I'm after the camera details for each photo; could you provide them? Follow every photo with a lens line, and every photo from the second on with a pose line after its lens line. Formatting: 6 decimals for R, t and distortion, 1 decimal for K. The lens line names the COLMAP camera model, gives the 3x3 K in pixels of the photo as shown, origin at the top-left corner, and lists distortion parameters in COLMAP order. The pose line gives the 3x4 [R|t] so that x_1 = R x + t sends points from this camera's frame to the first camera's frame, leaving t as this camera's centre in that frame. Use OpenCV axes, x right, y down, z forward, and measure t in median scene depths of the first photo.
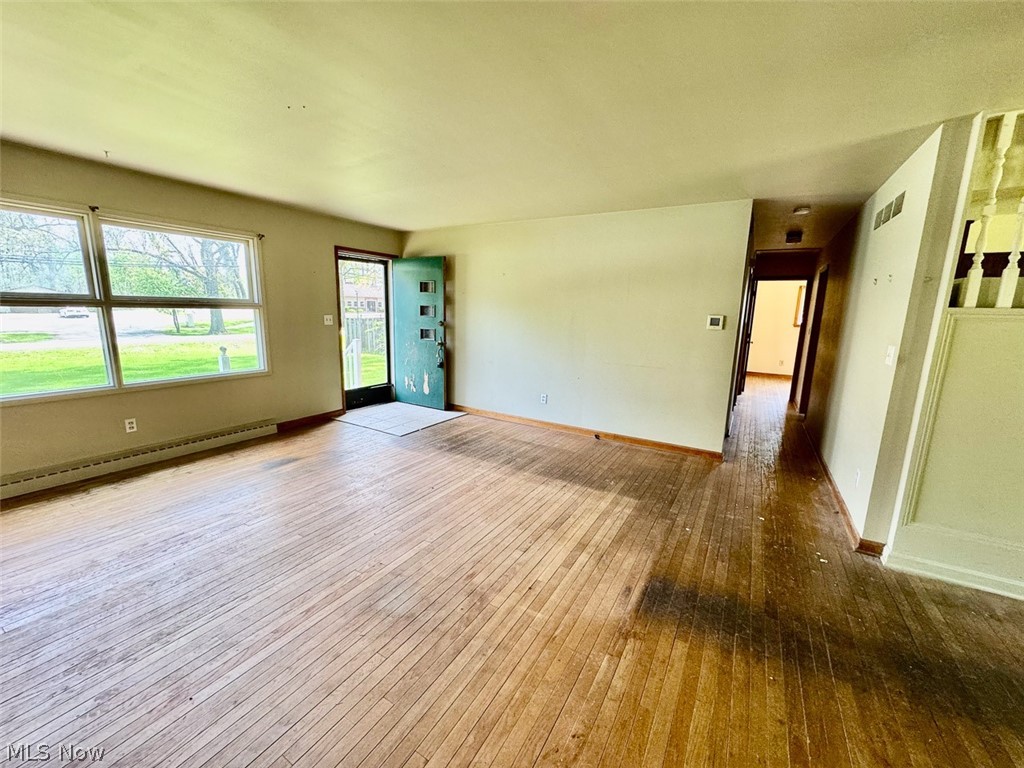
lens RADIAL K [[409.4, 0, 513.4], [0, 409.4, 384.1], [0, 0, 1]] dist [0.001260, -0.000038]
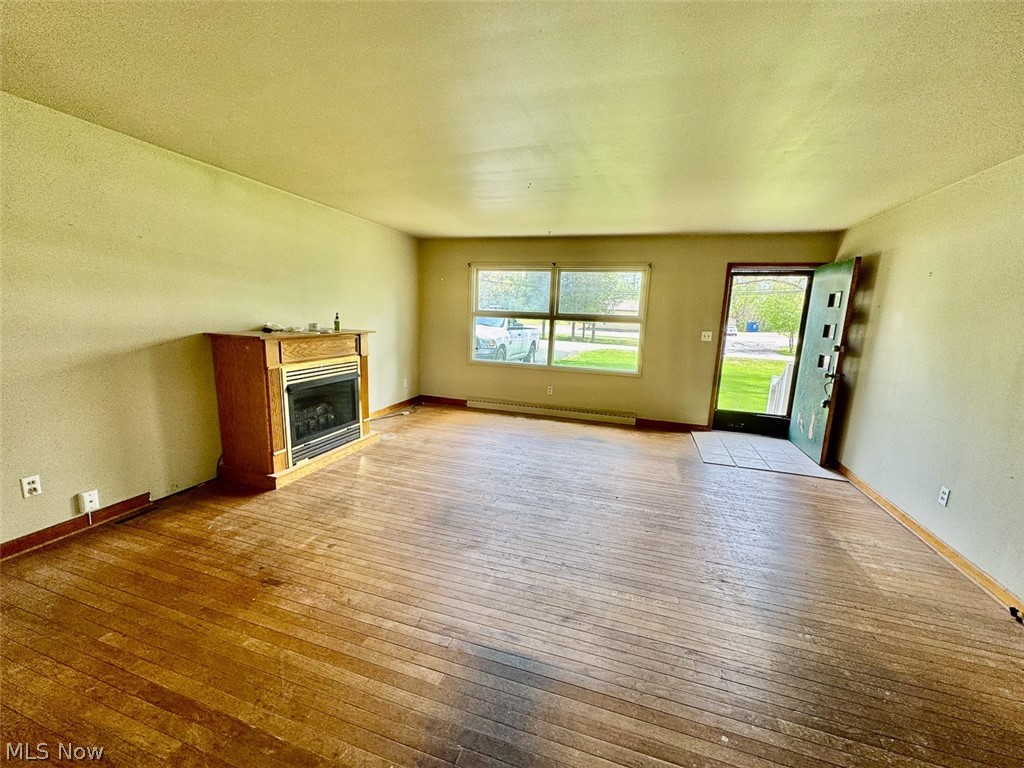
lens RADIAL K [[409.4, 0, 513.2], [0, 409.4, 384.8], [0, 0, 1]] dist [0.001260, -0.000038]
pose [[0.230627, 0.155071, -0.960606, 0.510347], [-0.206620, 0.972510, 0.107386, -0.055418], [0.950852, 0.173714, 0.256328, 0.339716]]
